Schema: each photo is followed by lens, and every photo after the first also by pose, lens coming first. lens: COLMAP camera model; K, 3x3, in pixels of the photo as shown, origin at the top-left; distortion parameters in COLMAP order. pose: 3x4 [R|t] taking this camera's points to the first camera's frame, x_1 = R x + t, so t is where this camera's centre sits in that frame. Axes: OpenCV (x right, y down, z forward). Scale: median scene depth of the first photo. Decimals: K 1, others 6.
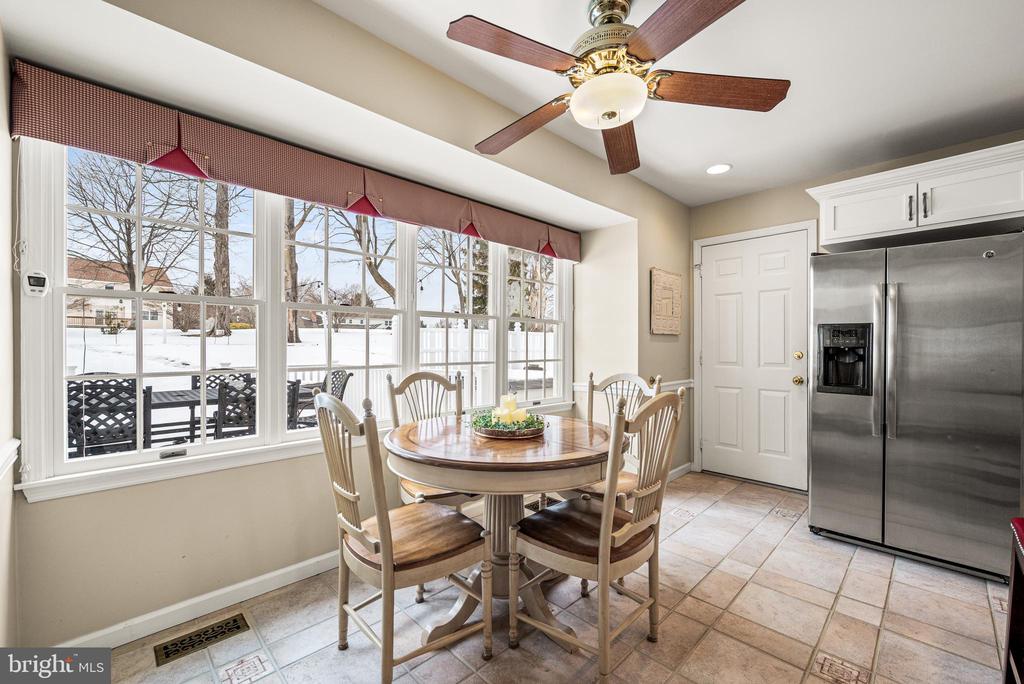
lens RADIAL K [[422.0, 0, 508.0], [0, 422.0, 347.1], [0, 0, 1]] dist [-0.001734, -0.000370]
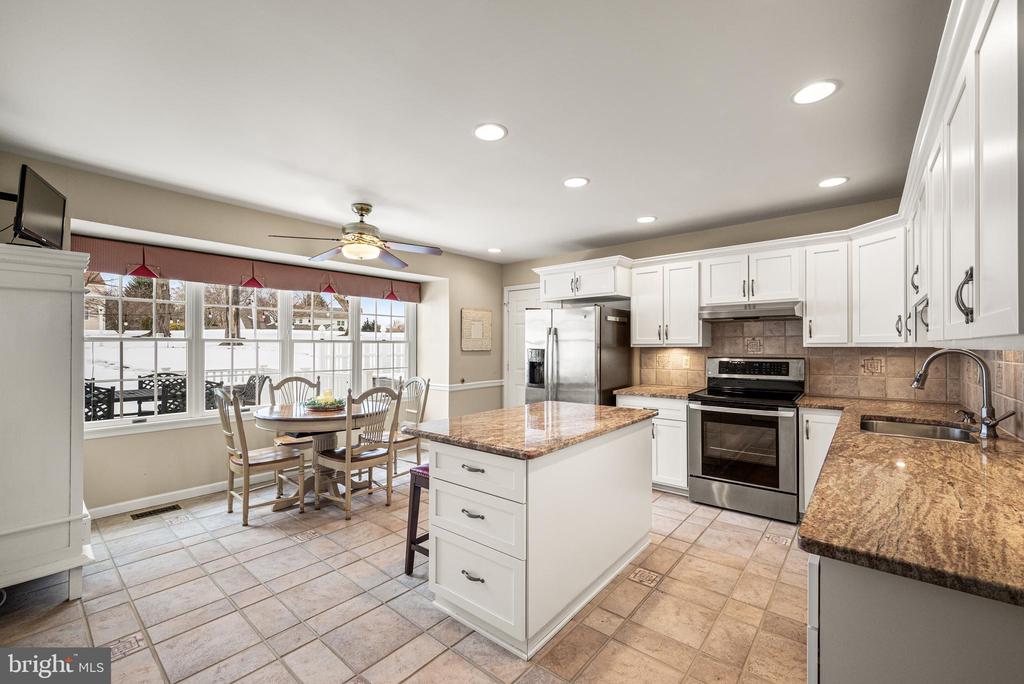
lens RADIAL K [[421.7, 0, 517.3], [0, 421.7, 345.9], [0, 0, 1]] dist [-0.009916, -0.000123]
pose [[0.993957, 0.001280, 0.109765, 0.524930], [-0.001115, 0.999998, -0.001566, -0.064772], [-0.109767, 0.001434, 0.993956, -0.802941]]
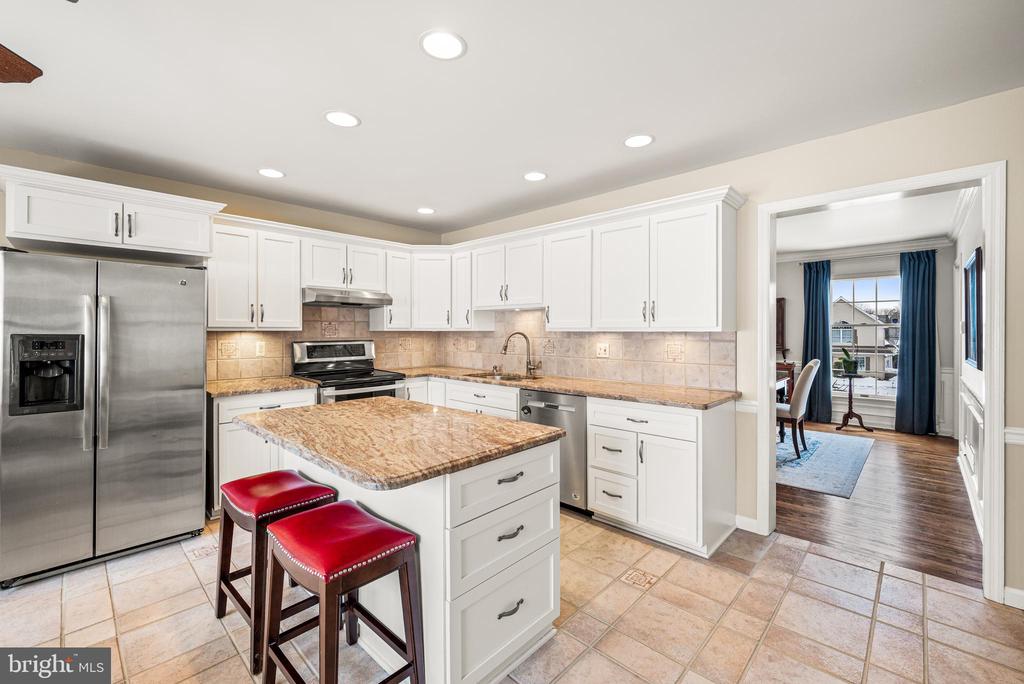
lens RADIAL K [[432.9, 0, 513.5], [0, 432.9, 329.1], [0, 0, 1]] dist [0.019874, -0.000124]
pose [[-0.034322, 0.002055, 0.999409, -0.184099], [-0.007126, 0.999972, -0.002300, -0.072773], [-0.999385, -0.007201, -0.034306, 0.040512]]
